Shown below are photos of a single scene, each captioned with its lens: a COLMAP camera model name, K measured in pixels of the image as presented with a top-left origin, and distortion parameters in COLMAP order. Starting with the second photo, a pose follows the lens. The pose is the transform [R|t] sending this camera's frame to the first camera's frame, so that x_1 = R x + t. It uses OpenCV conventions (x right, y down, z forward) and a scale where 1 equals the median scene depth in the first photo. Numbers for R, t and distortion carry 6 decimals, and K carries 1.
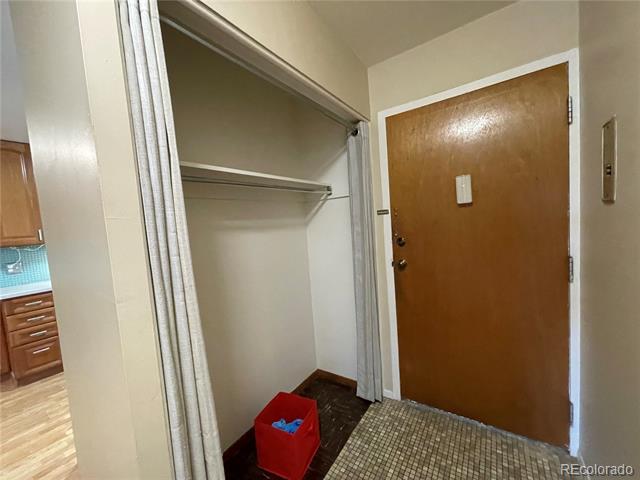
lens RADIAL K [[259.7, 0, 319.6], [0, 259.7, 240.3], [0, 0, 1]] dist [-0.001894, -0.000698]
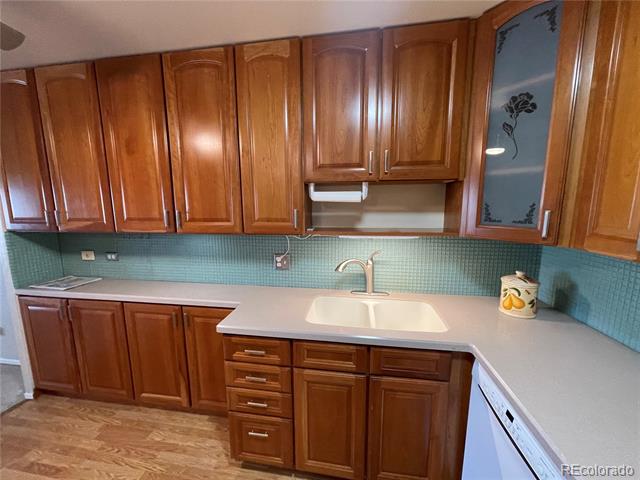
lens RADIAL K [[259.7, 0, 318.1], [0, 259.7, 239.6], [0, 0, 1]] dist [-0.001894, -0.000698]
pose [[0.437443, 0.194325, -0.877998, -0.599178], [-0.083947, 0.980933, 0.175282, -0.081371], [0.895319, -0.002971, 0.445416, 0.840421]]
